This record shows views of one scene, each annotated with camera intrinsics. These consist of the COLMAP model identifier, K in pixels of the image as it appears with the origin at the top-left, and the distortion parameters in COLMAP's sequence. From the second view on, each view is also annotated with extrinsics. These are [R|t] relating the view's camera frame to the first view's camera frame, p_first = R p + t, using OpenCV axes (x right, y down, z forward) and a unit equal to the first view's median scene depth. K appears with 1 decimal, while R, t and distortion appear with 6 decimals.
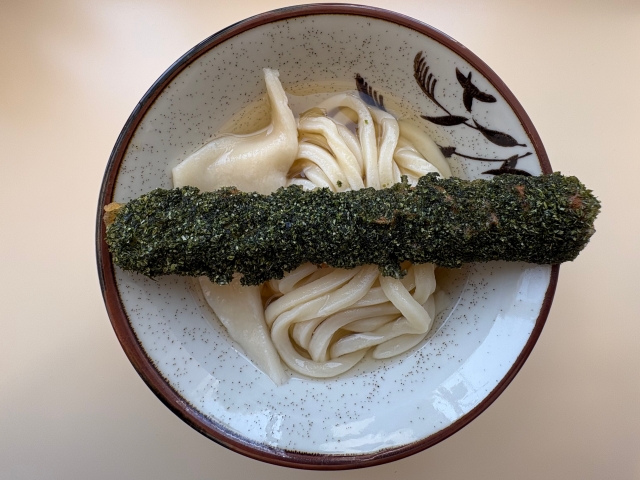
lens RADIAL K [[253.3, 0, 321.3], [0, 253.3, 238.0], [0, 0, 1]] dist [0.007331, 0.000101]
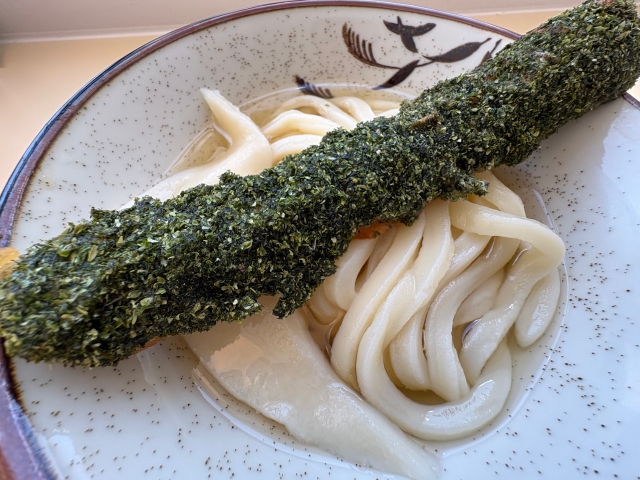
lens RADIAL K [[253.3, 0, 321.3], [0, 253.3, 238.0], [0, 0, 1]] dist [0.007331, 0.000101]
pose [[0.883664, -0.429864, 0.185353, -0.250929], [0.468054, 0.818081, -0.334170, 0.266375], [-0.007986, 0.382049, 0.924108, 0.388031]]
